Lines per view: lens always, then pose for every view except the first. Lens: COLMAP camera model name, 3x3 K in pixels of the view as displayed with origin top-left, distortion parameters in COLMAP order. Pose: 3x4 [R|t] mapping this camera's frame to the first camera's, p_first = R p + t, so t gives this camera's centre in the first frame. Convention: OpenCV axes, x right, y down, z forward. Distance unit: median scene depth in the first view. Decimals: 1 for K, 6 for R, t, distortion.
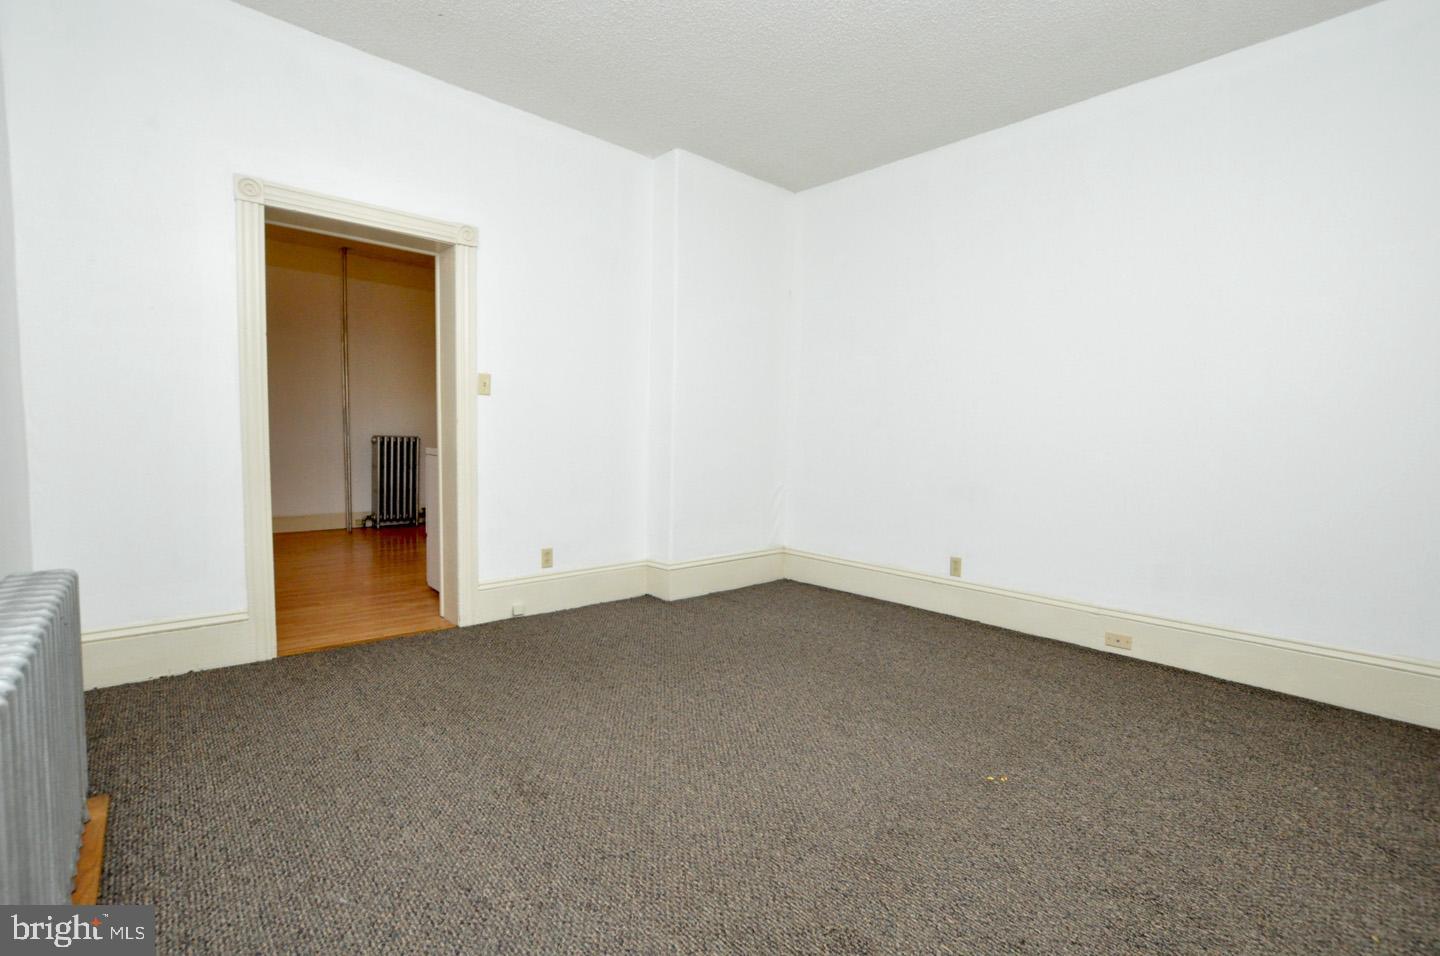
lens RADIAL K [[631.4, 0, 724.4], [0, 631.4, 479.9], [0, 0, 1]] dist [-0.038090, 0.007079]
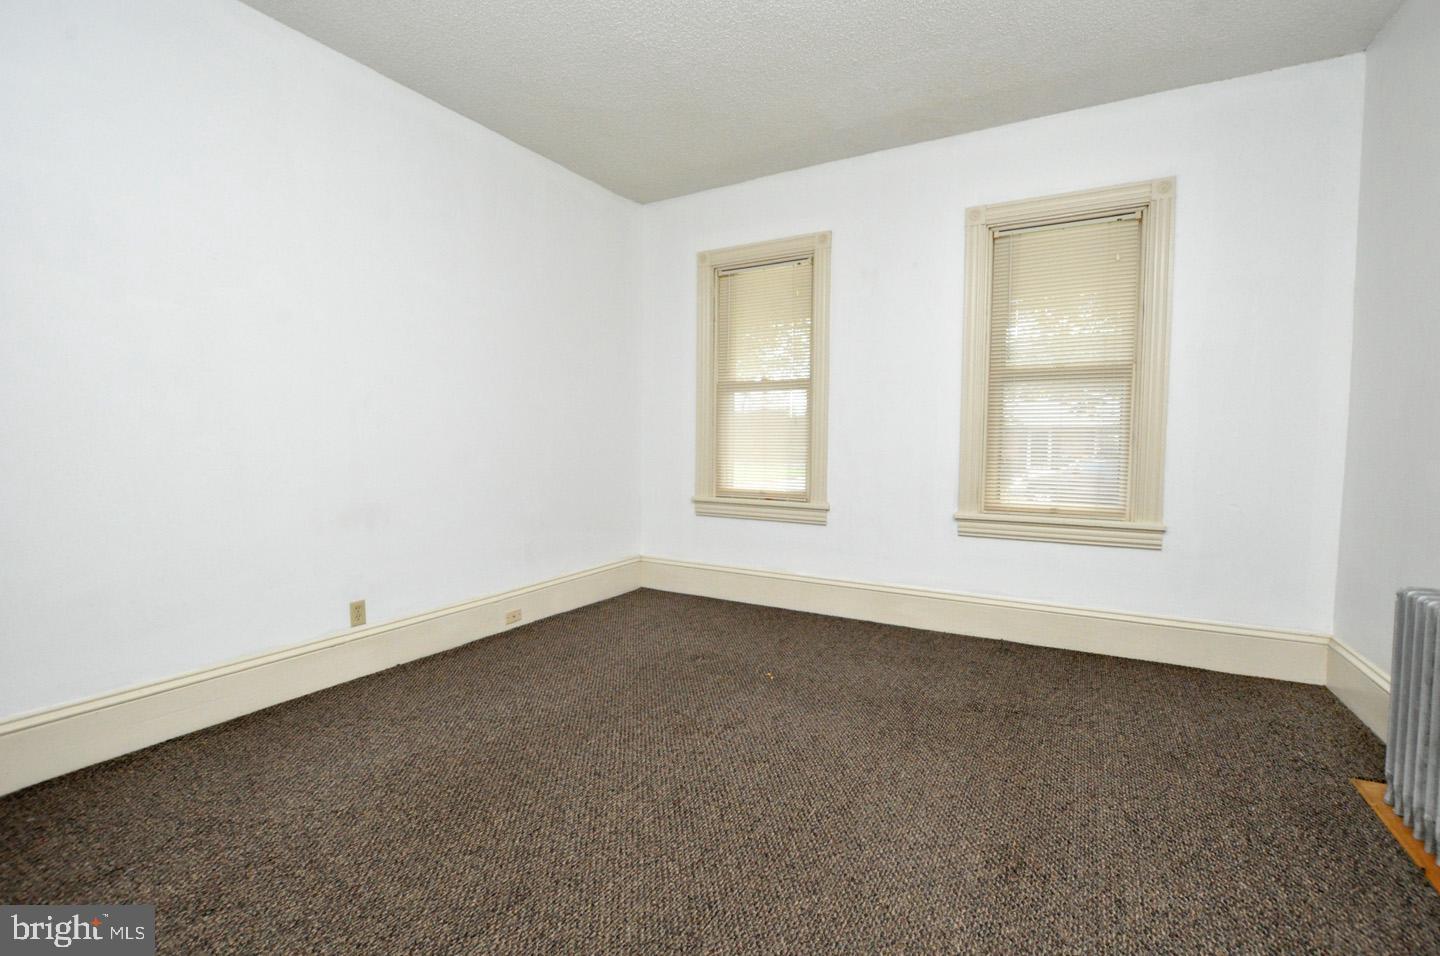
lens RADIAL K [[631.4, 0, 724.4], [0, 631.4, 479.9], [0, 0, 1]] dist [-0.038090, 0.007079]
pose [[-0.290400, -0.083553, 0.953251, -0.573816], [0.057459, 0.992861, 0.104529, -0.094498], [-0.955179, 0.085128, -0.283526, 0.921223]]
